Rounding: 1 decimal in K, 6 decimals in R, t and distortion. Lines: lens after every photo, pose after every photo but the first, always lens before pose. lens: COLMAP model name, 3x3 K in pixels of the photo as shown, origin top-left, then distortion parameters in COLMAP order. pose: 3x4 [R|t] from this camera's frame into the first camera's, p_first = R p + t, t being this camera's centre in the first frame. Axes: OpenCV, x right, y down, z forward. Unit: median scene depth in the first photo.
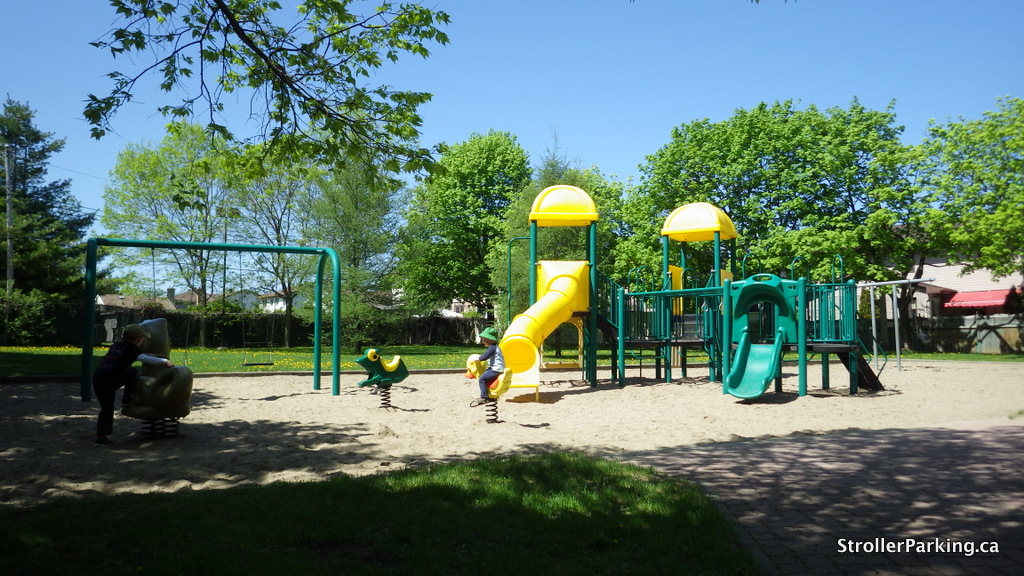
lens RADIAL K [[777.4, 0, 505.3], [0, 777.4, 276.0], [0, 0, 1]] dist [0.025707, 0.002641]
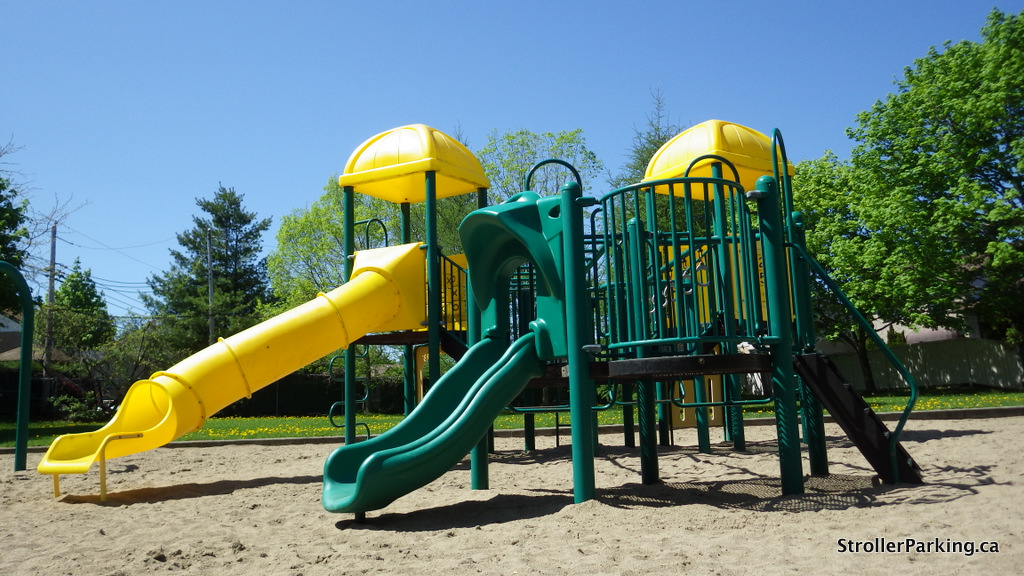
lens RADIAL K [[777.4, 0, 505.3], [0, 777.4, 276.0], [0, 0, 1]] dist [0.025707, 0.002641]
pose [[0.894632, -0.108170, -0.433513, 0.220122], [0.075737, 0.992925, -0.091459, 0.034113], [0.440339, 0.048989, 0.896494, 0.281606]]
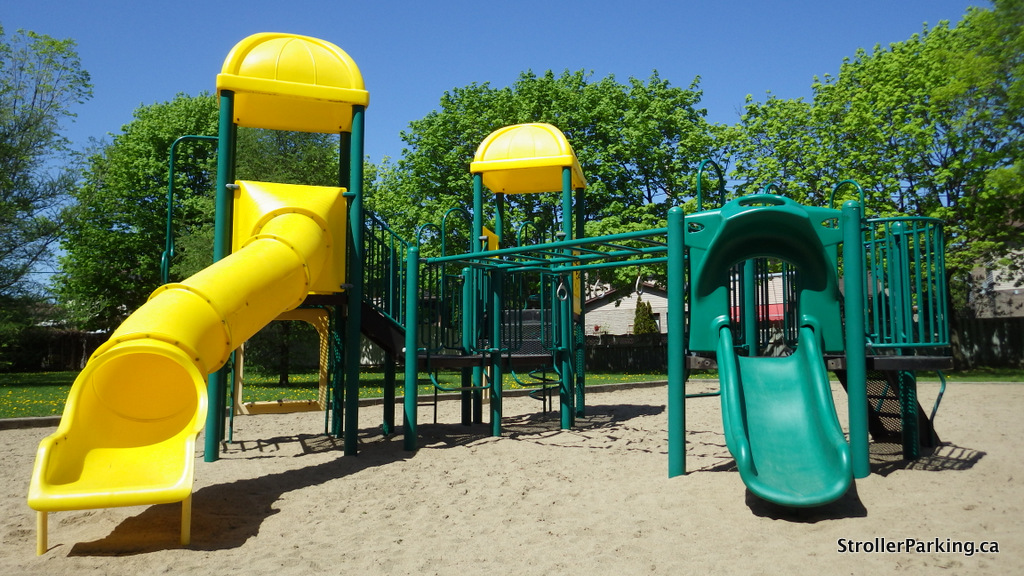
lens RADIAL K [[777.4, 0, 505.3], [0, 777.4, 276.0], [0, 0, 1]] dist [0.025707, 0.002641]
pose [[0.944751, 0.027685, 0.326619, 0.024383], [-0.018094, 0.999312, -0.032368, 0.026475], [-0.327290, 0.024670, 0.944602, 0.282334]]
